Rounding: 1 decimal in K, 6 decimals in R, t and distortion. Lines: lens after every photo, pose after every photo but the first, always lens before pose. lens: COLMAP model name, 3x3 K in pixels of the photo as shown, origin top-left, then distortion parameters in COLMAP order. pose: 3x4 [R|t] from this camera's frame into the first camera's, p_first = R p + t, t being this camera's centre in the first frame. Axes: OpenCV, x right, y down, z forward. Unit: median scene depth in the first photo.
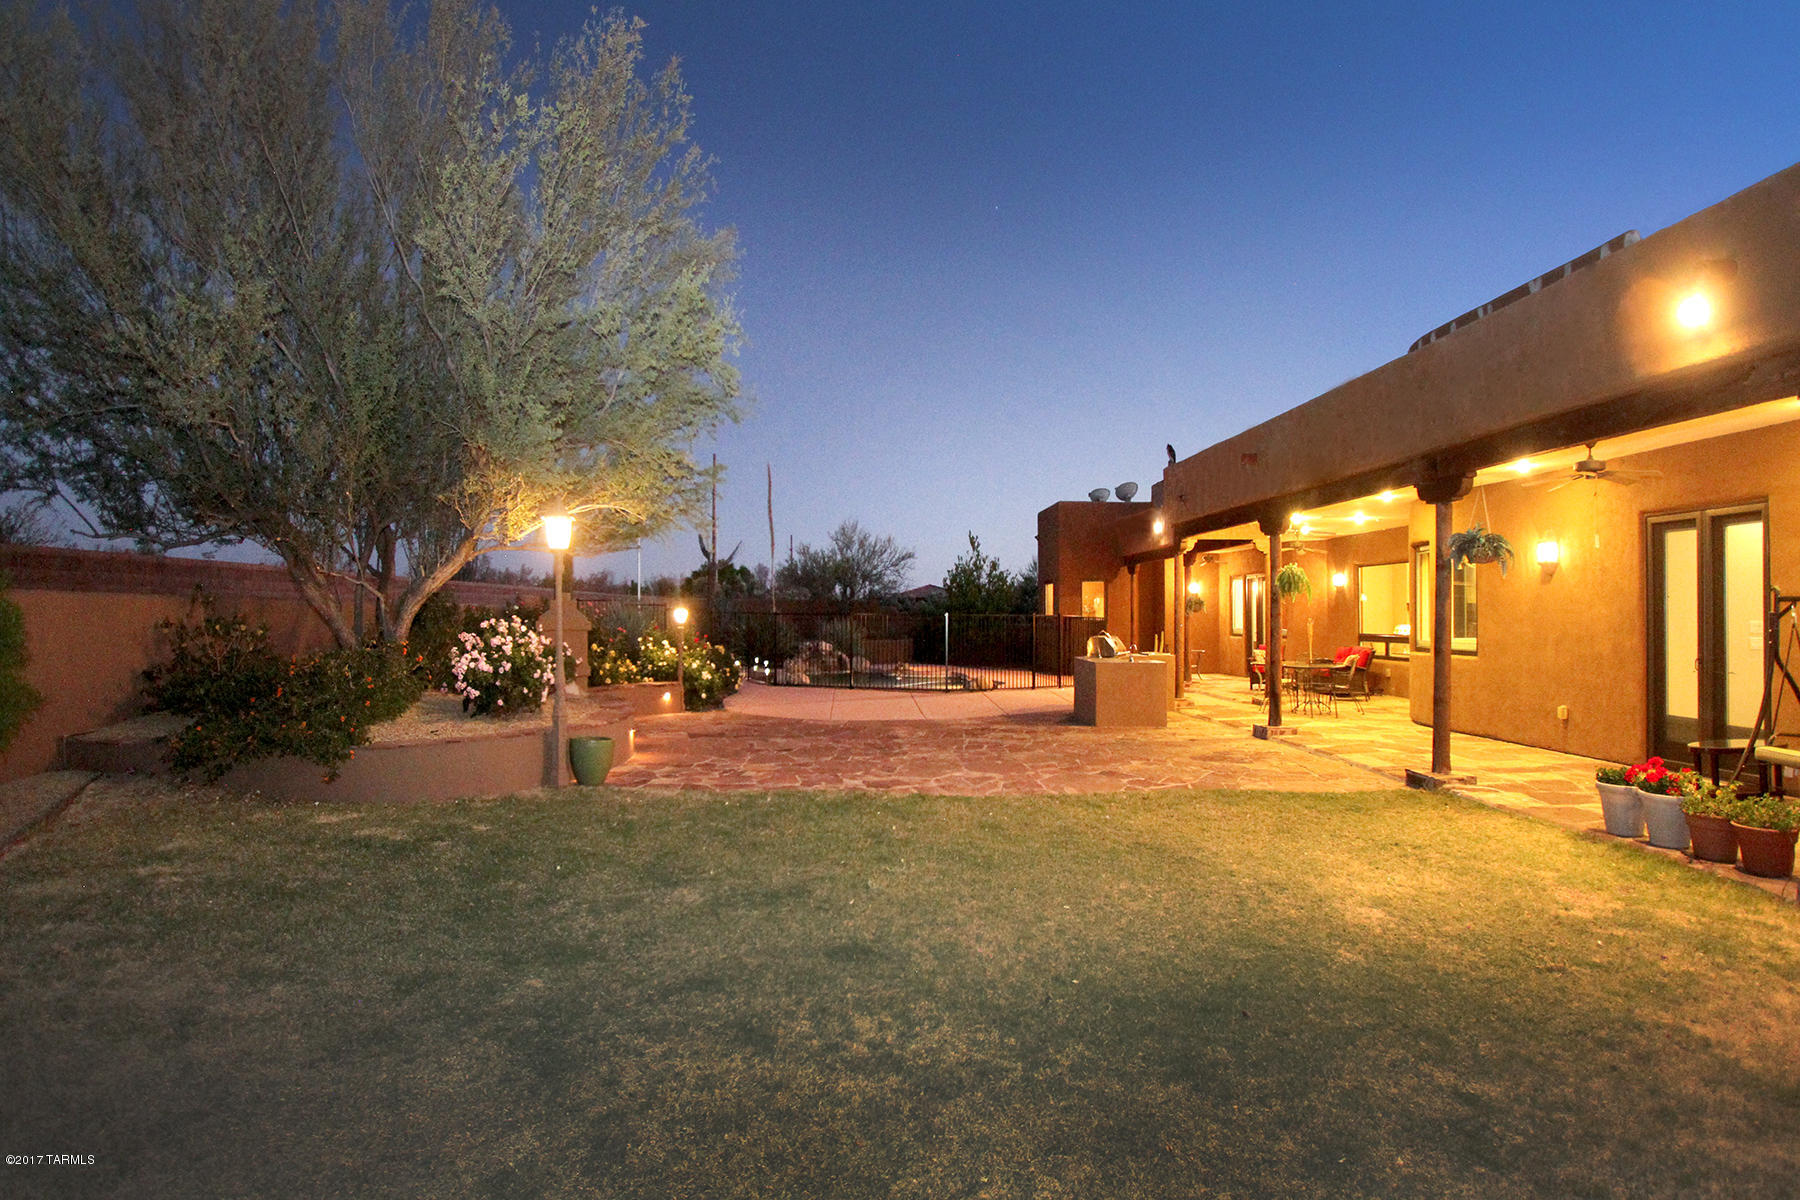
lens RADIAL K [[864.5, 0, 897.9], [0, 864.5, 604.1], [0, 0, 1]] dist [-0.017222, 0.000890]
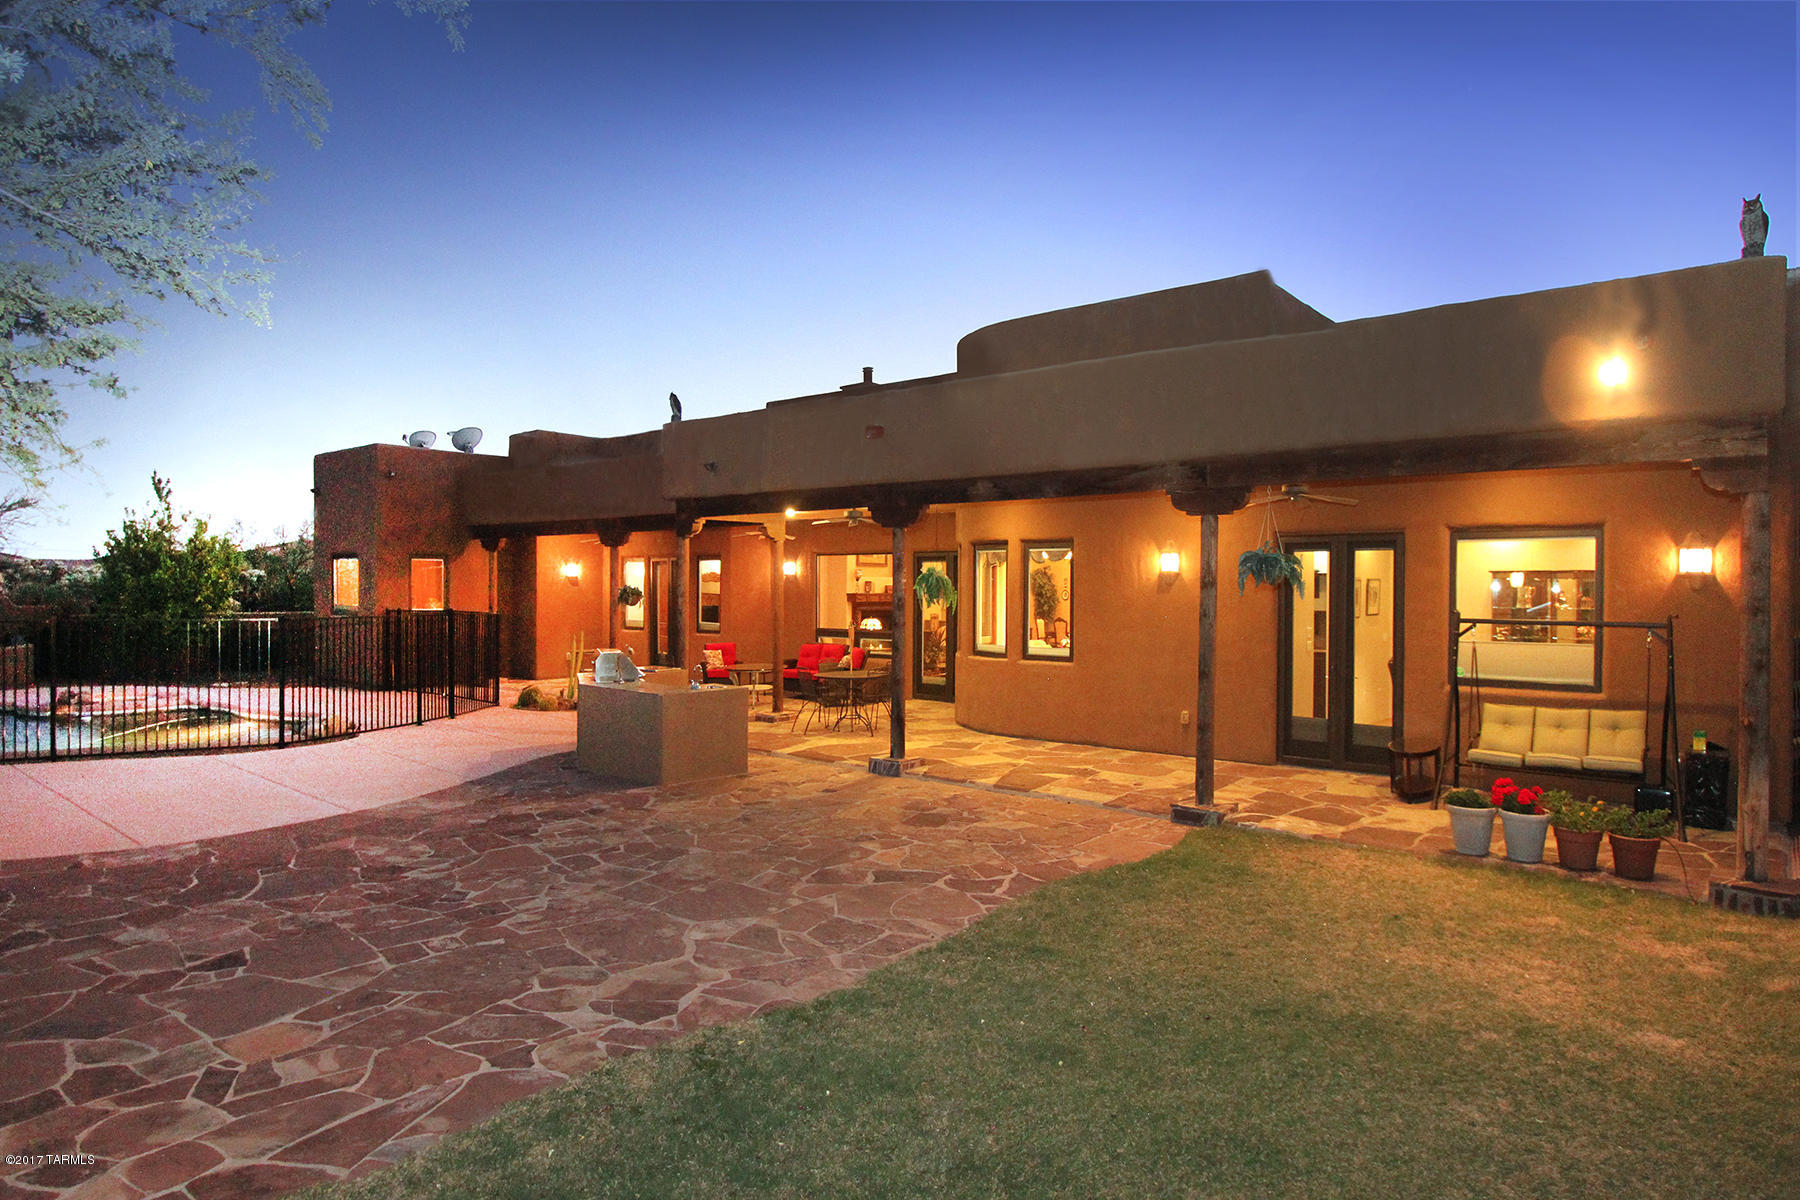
lens RADIAL K [[962.2, 0, 903.4], [0, 962.2, 594.5], [0, 0, 1]] dist [-0.007649, 0.000708]
pose [[0.659784, -0.015201, 0.751301, -0.262686], [-0.004080, 0.999708, 0.023810, -0.039619], [-0.751444, -0.018775, 0.659530, 0.391783]]
